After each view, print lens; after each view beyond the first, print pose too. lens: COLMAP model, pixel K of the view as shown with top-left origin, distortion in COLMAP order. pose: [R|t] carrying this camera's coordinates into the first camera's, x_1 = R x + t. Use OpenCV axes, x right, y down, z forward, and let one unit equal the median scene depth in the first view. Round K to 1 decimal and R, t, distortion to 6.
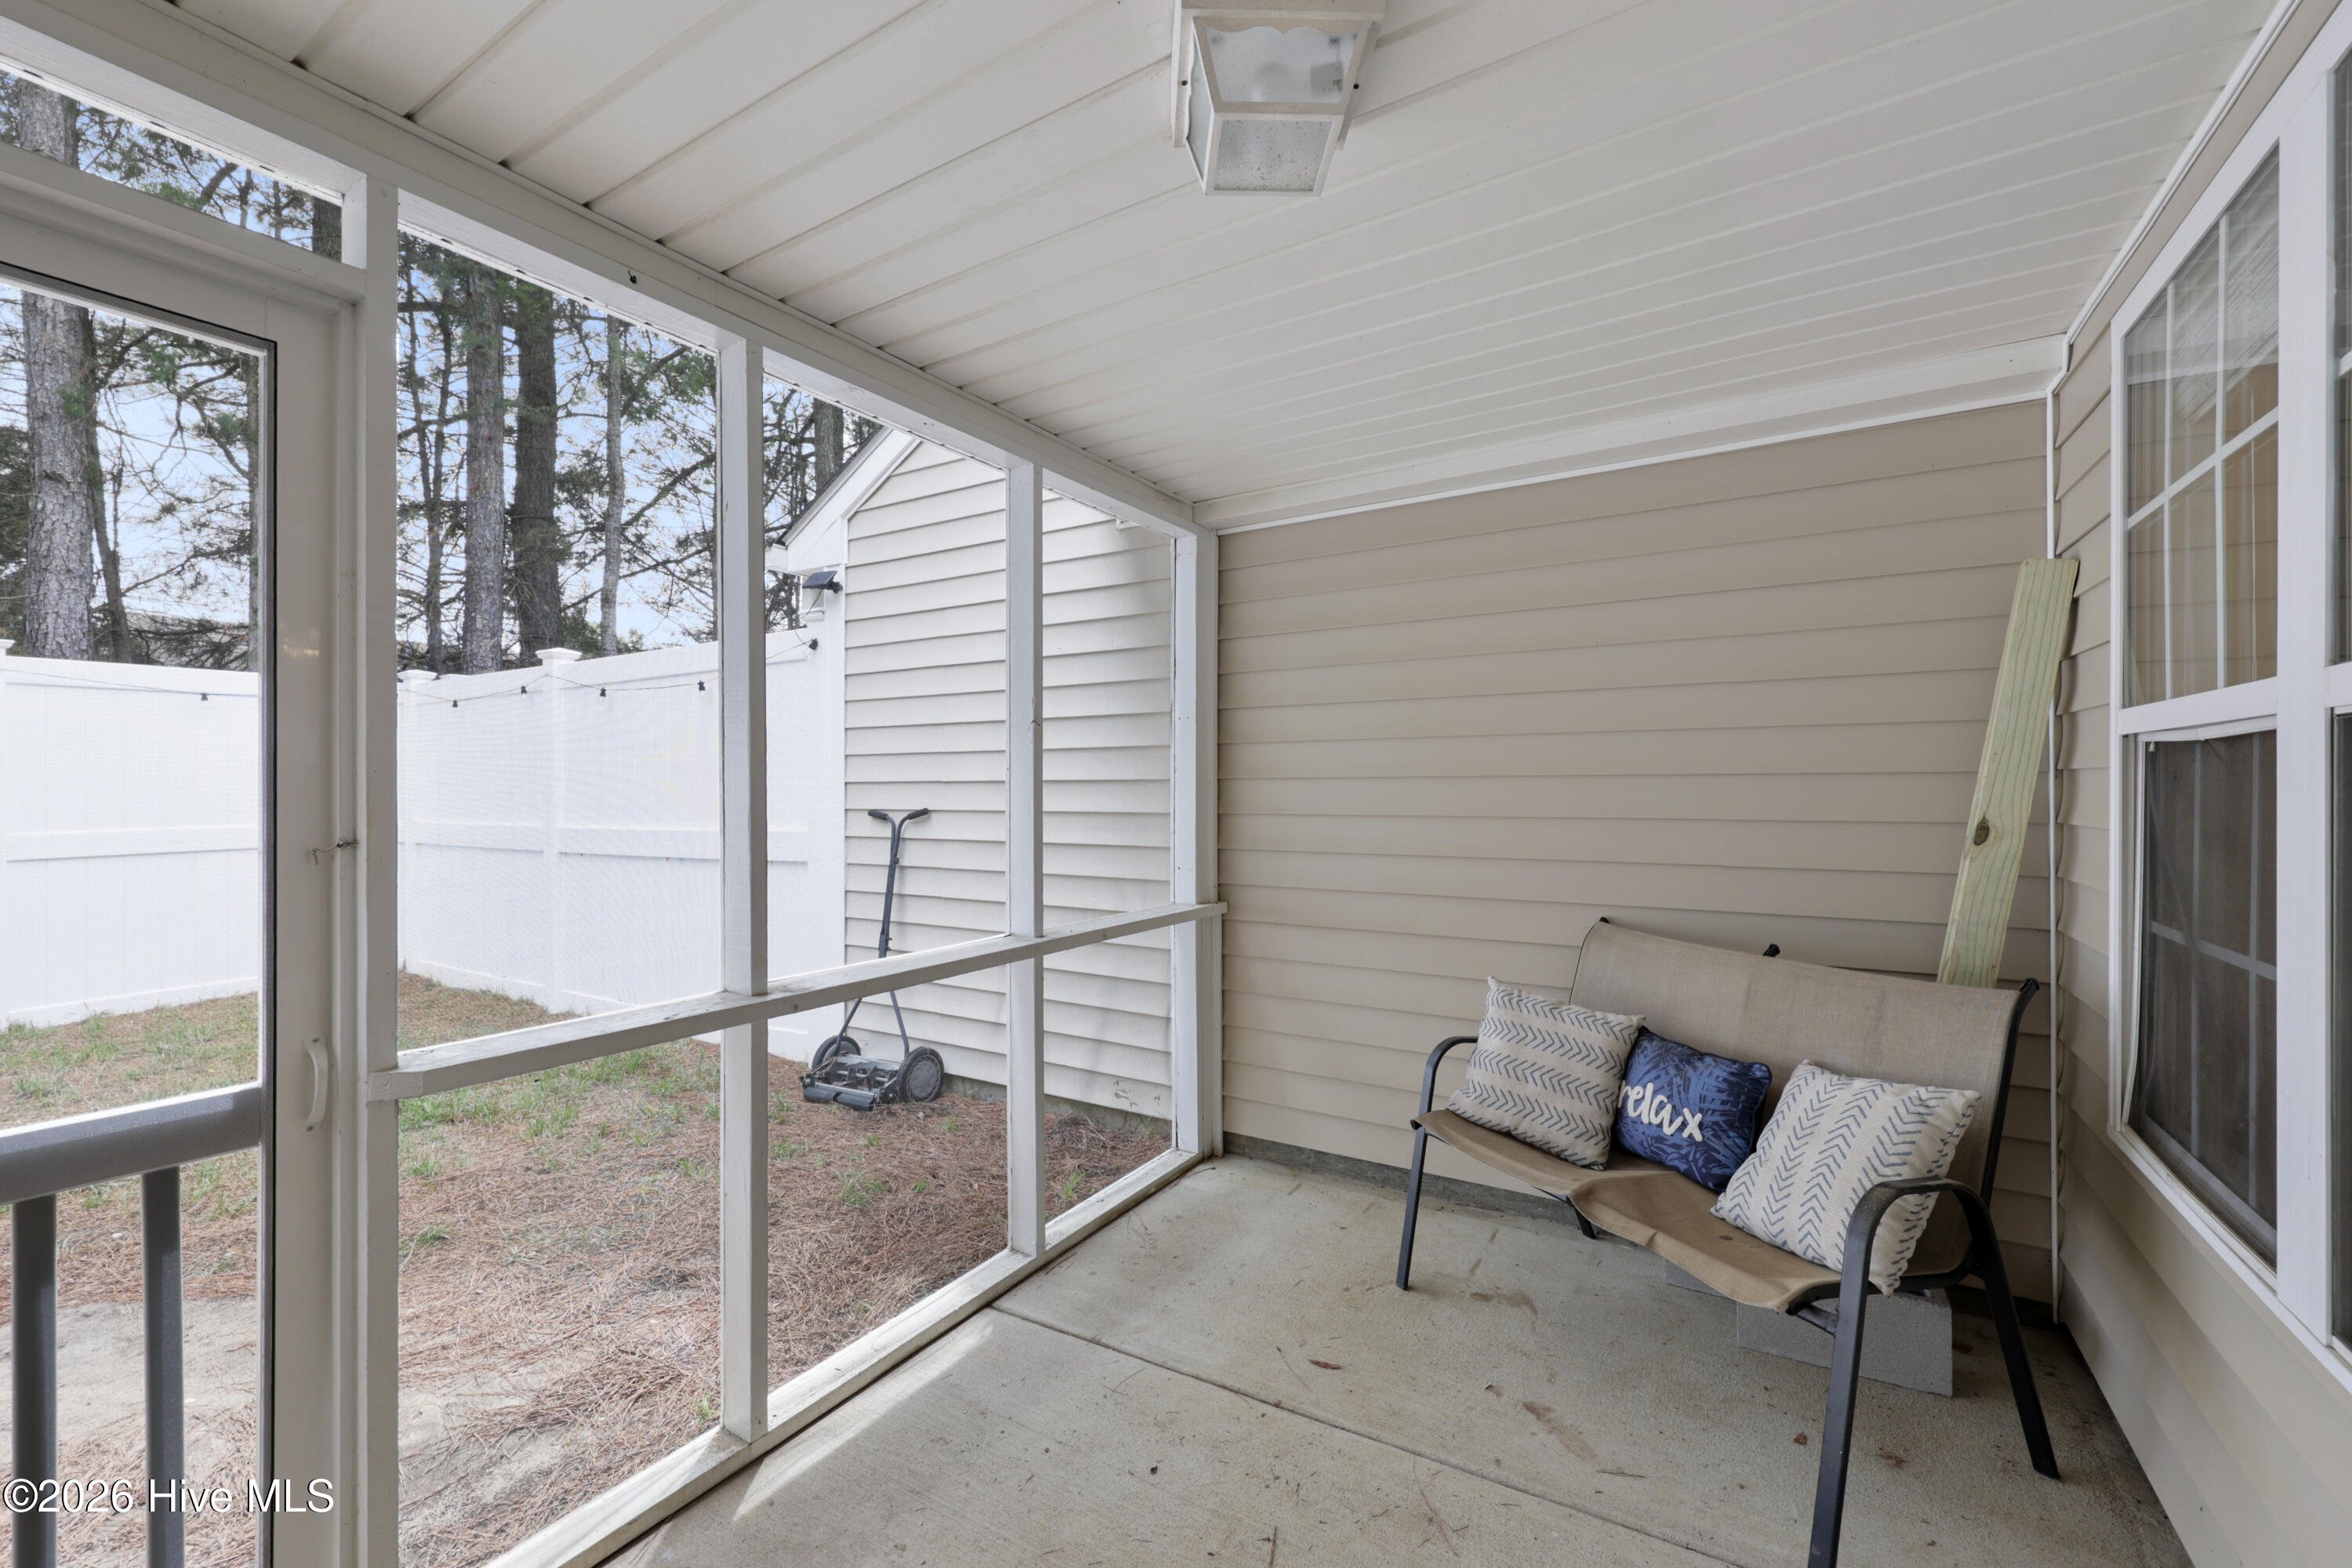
lens RADIAL K [[982.3, 0, 1164.0], [0, 982.3, 791.5], [0, 0, 1]] dist [-0.002860, -0.000180]
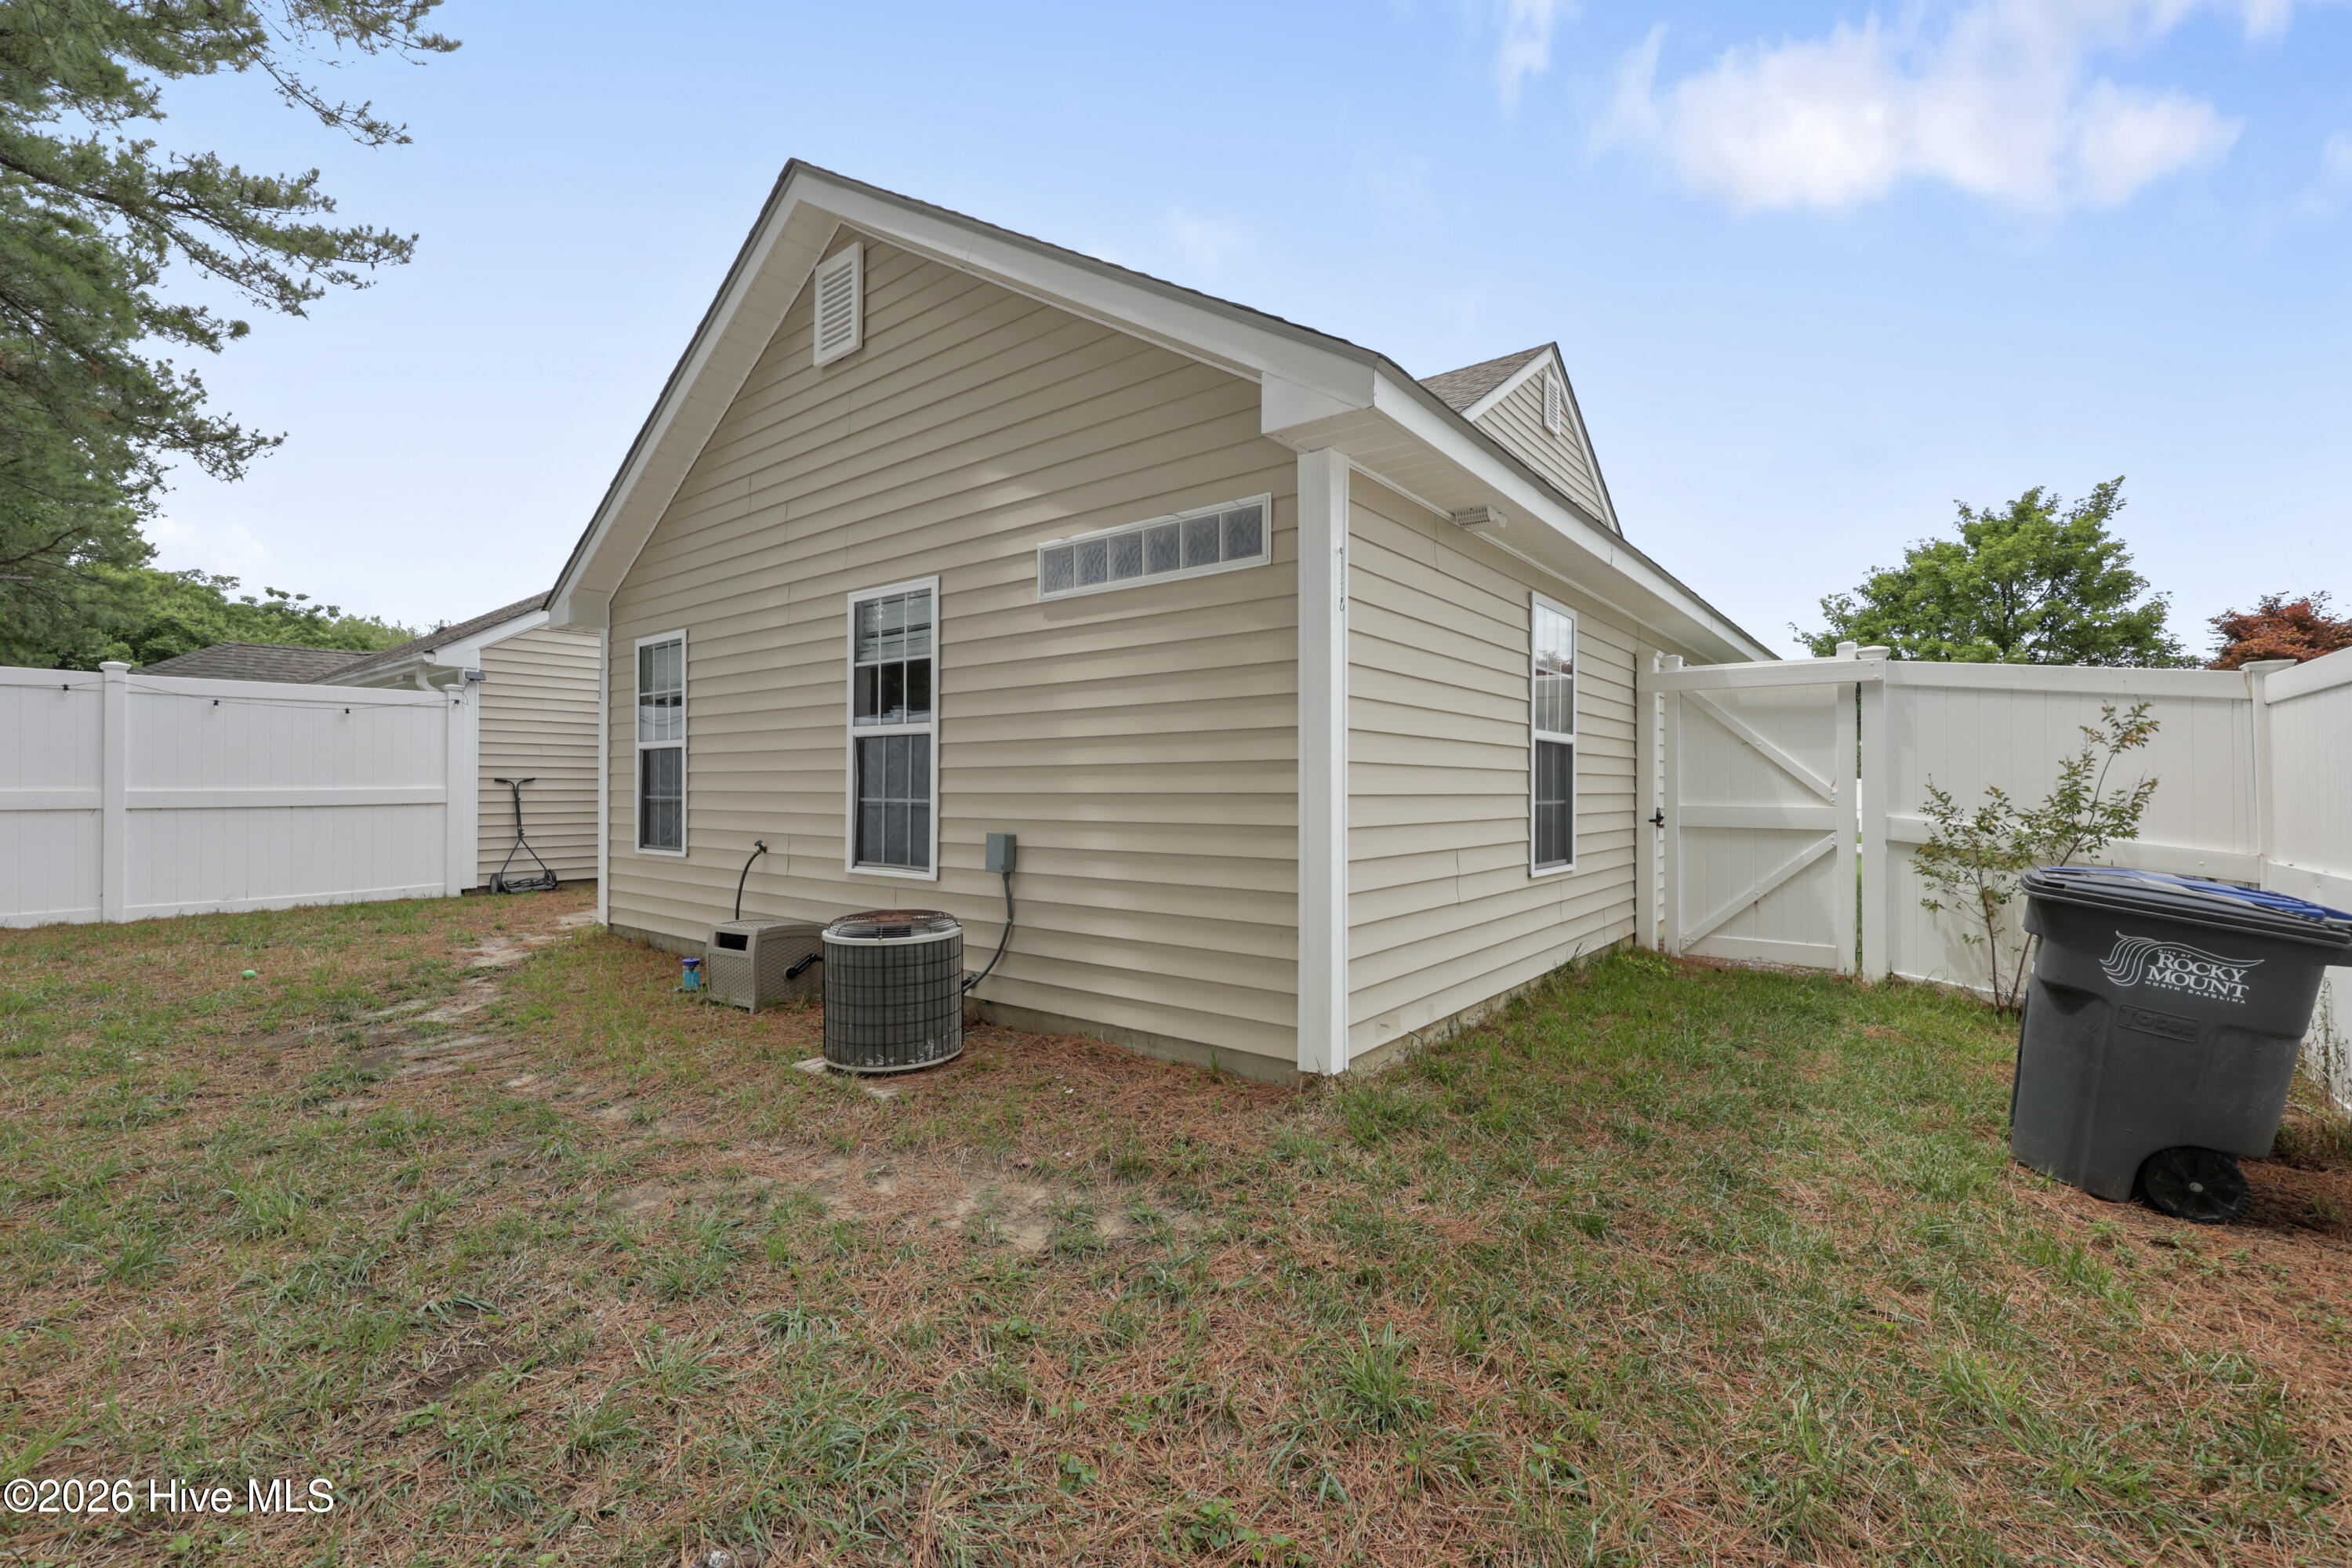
lens RADIAL K [[982.3, 0, 1158.9], [0, 982.3, 778.0], [0, 0, 1]] dist [-0.002860, -0.000180]
pose [[0.102092, 0.013093, 0.994689, -2.445971], [-0.002265, 0.999914, -0.012929, 0.044661], [-0.994772, -0.000933, 0.102112, -0.778620]]
